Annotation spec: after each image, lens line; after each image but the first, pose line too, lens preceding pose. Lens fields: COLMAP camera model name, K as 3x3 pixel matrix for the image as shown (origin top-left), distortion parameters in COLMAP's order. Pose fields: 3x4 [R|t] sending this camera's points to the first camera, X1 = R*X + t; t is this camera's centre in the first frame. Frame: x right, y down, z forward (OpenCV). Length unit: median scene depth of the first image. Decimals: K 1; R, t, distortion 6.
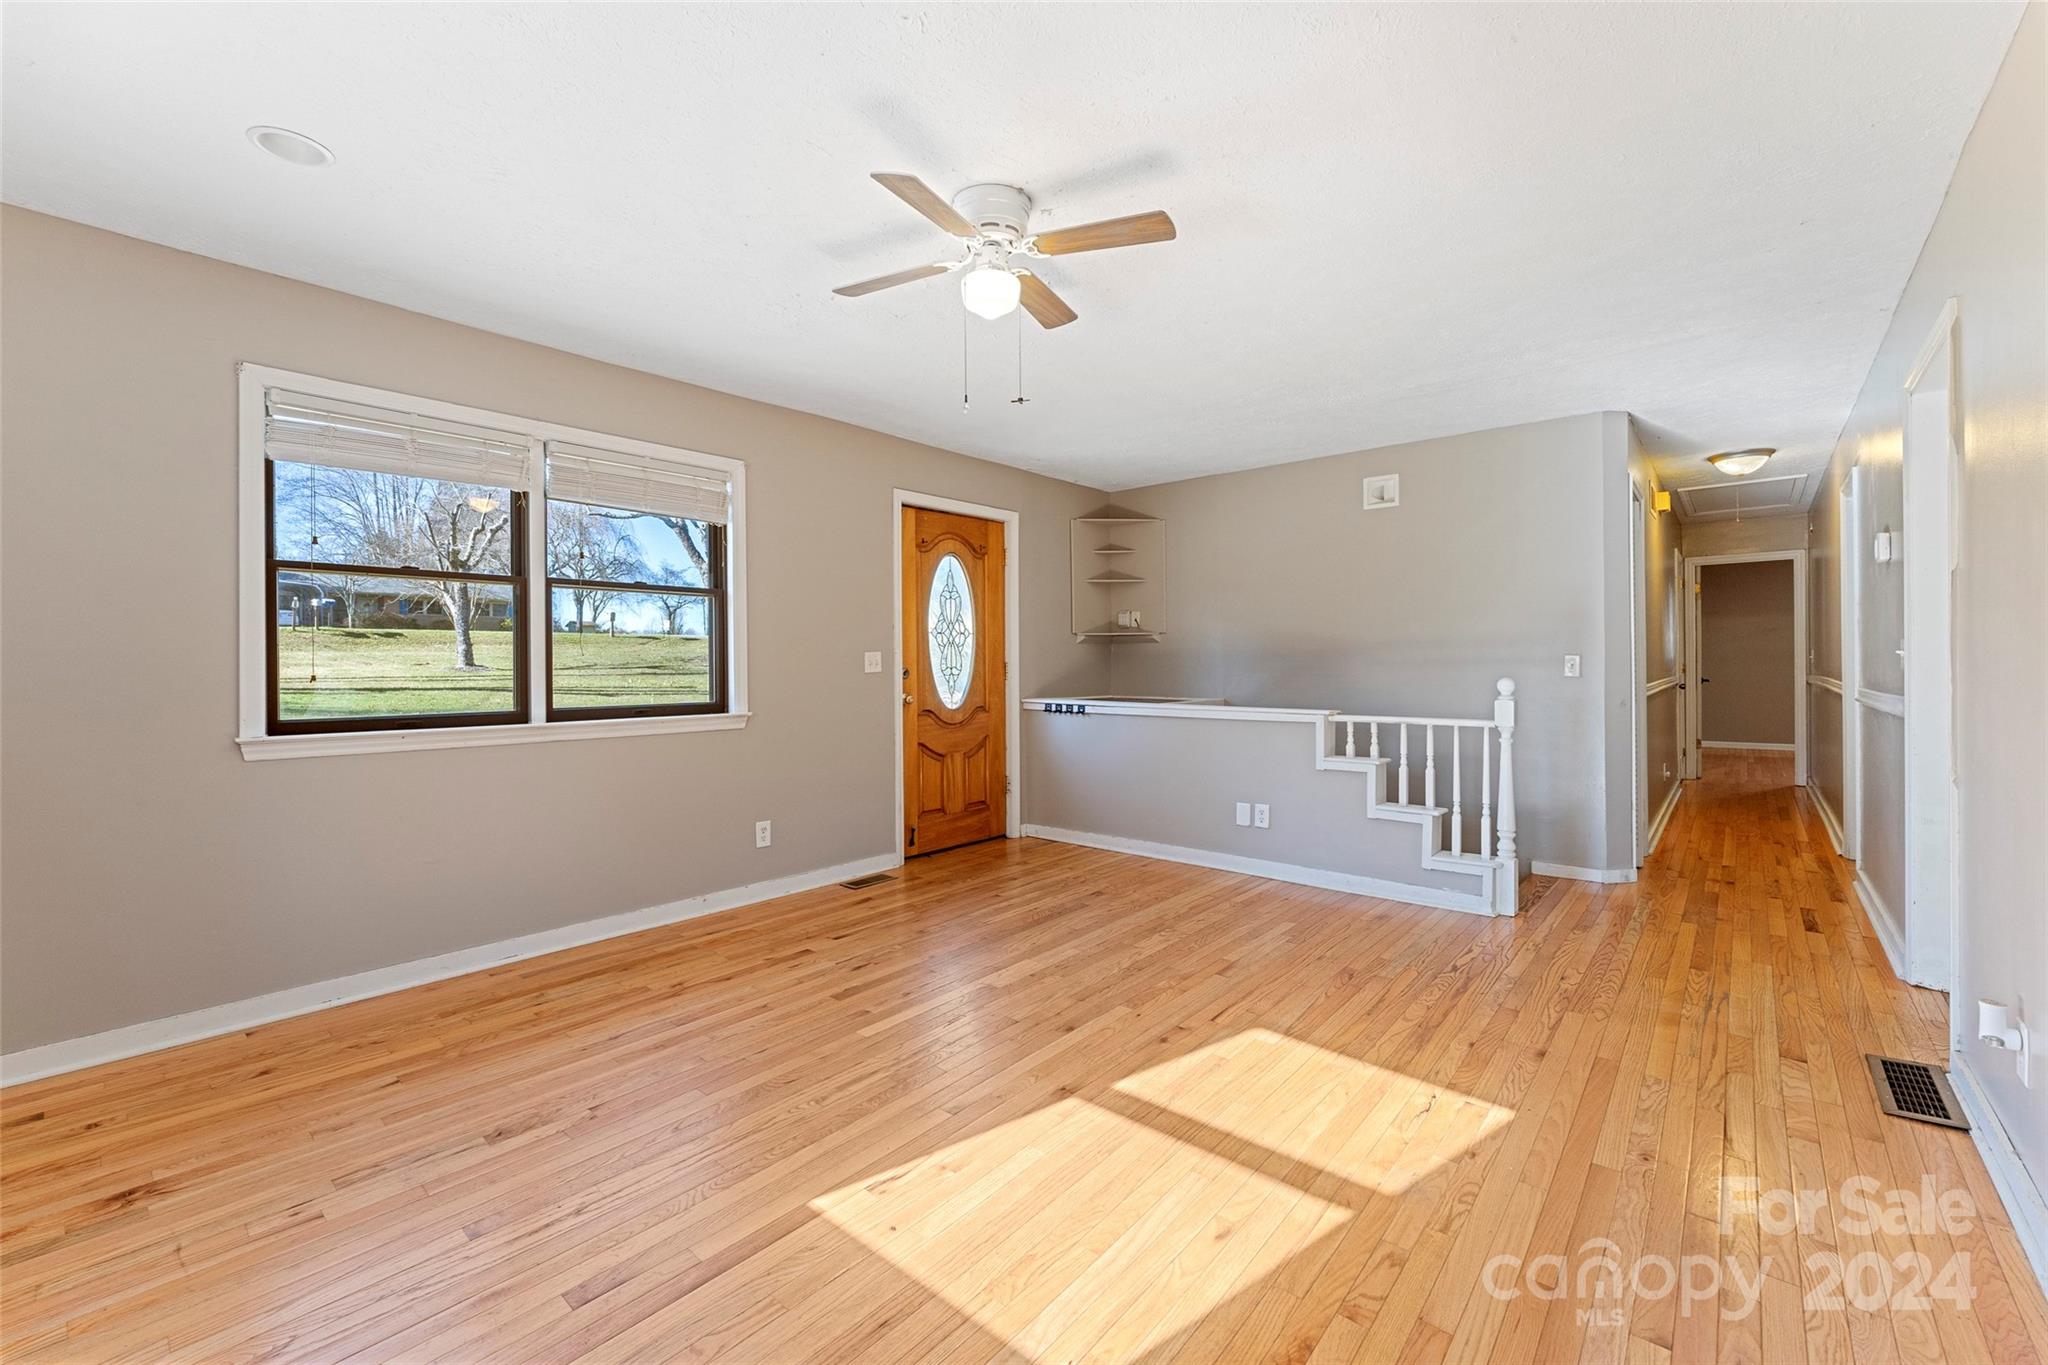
lens RADIAL K [[826.6, 0, 1027.5], [0, 826.6, 669.9], [0, 0, 1]] dist [-0.001948, 0.000755]
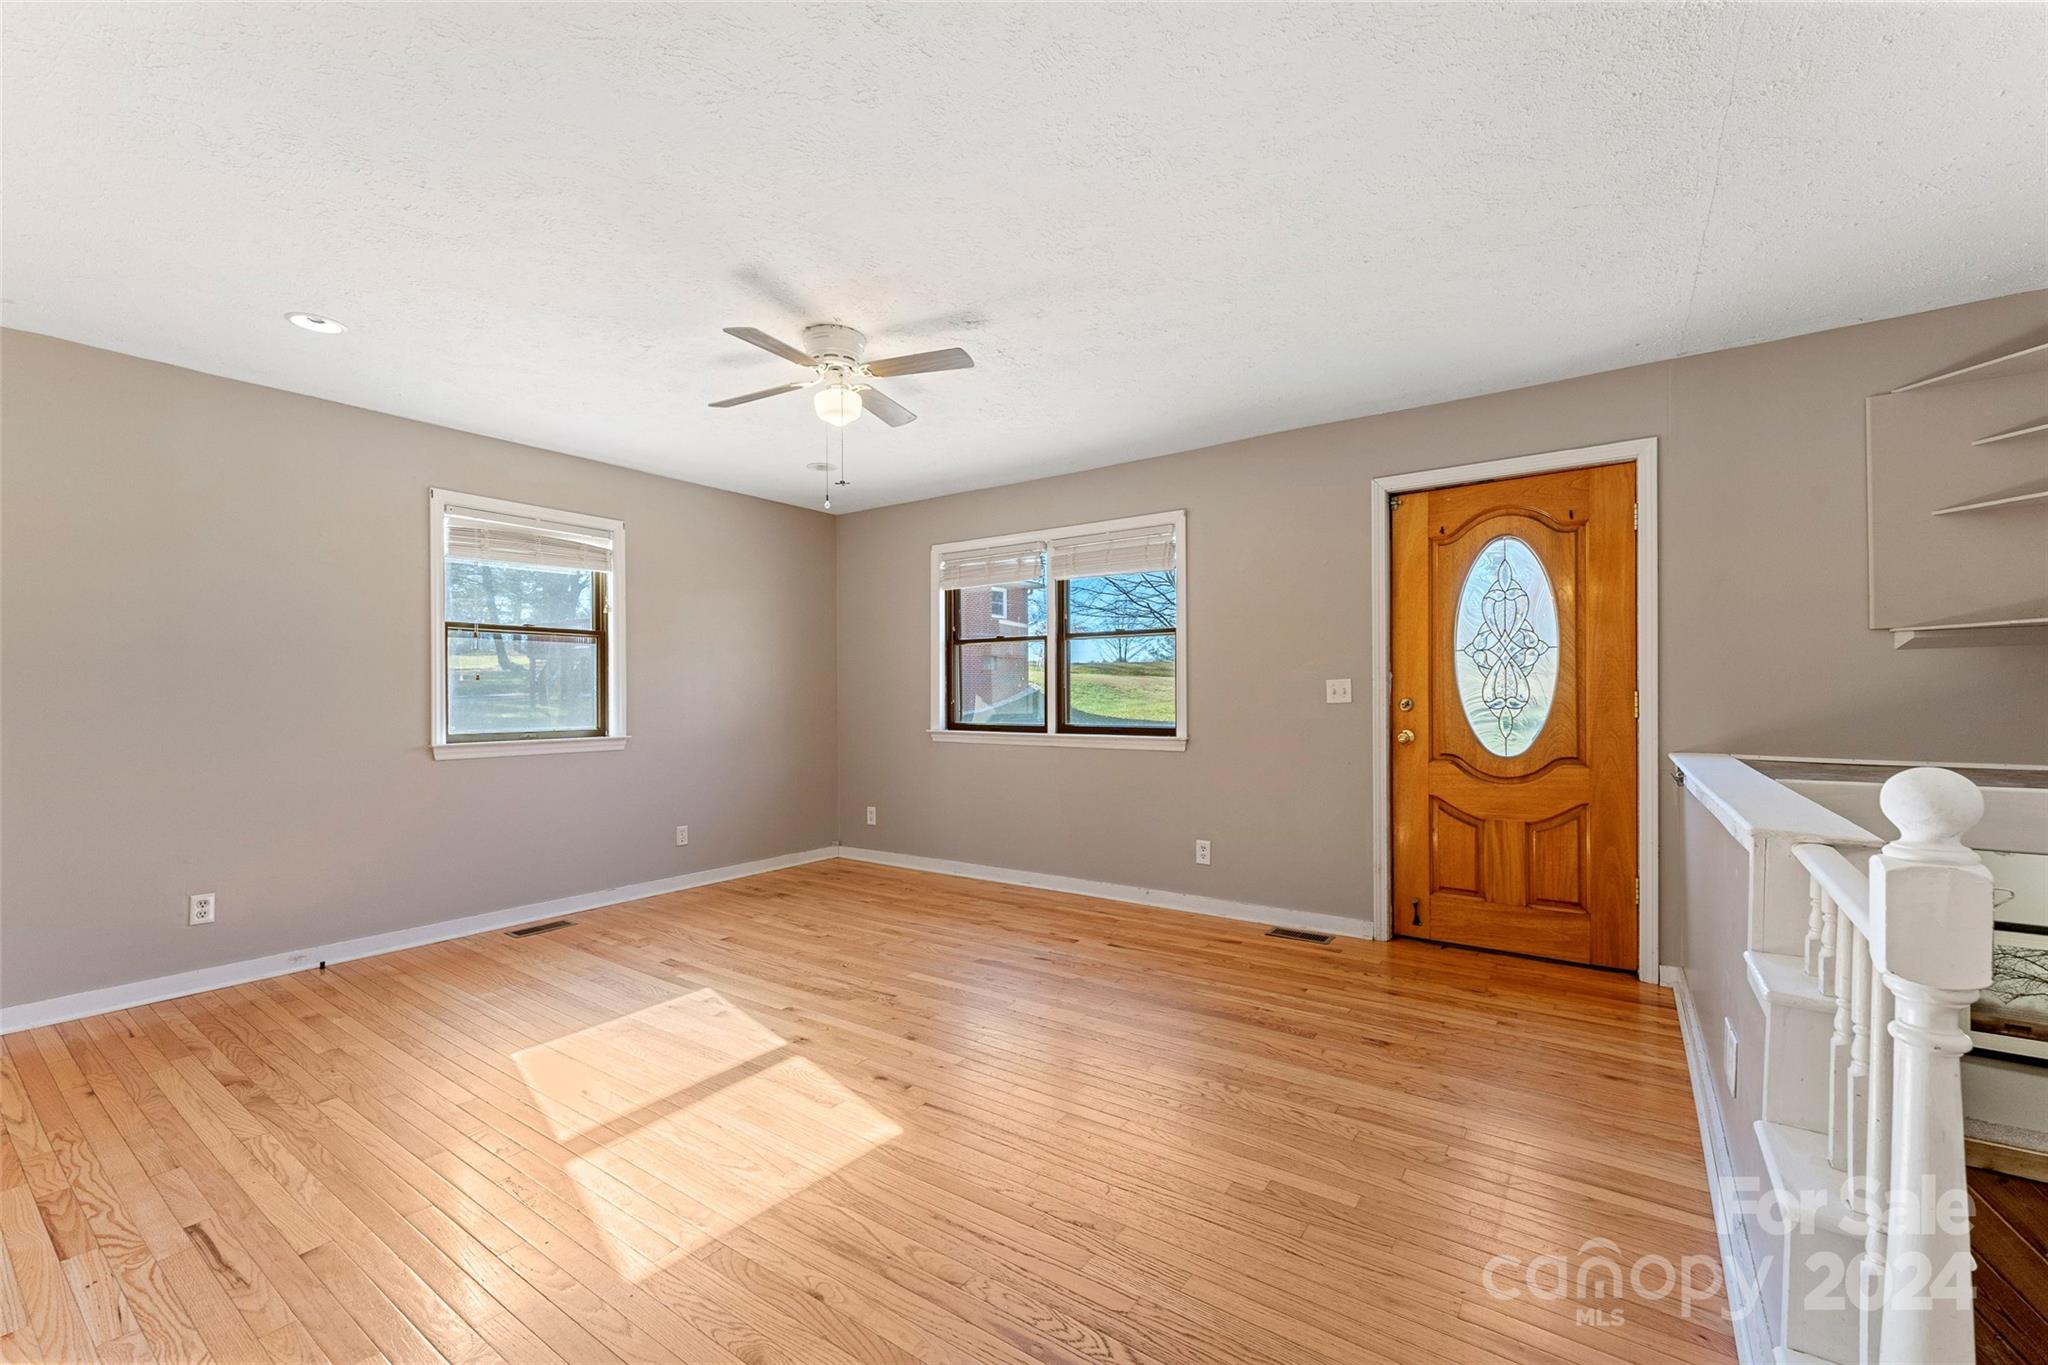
lens RADIAL K [[826.6, 0, 1030.5], [0, 826.6, 694.7], [0, 0, 1]] dist [-0.001948, 0.000755]
pose [[0.107475, 0.003421, -0.994202, 0.771824], [-0.004057, 0.999987, 0.003003, -0.007750], [0.994199, 0.003711, 0.107488, 0.711652]]
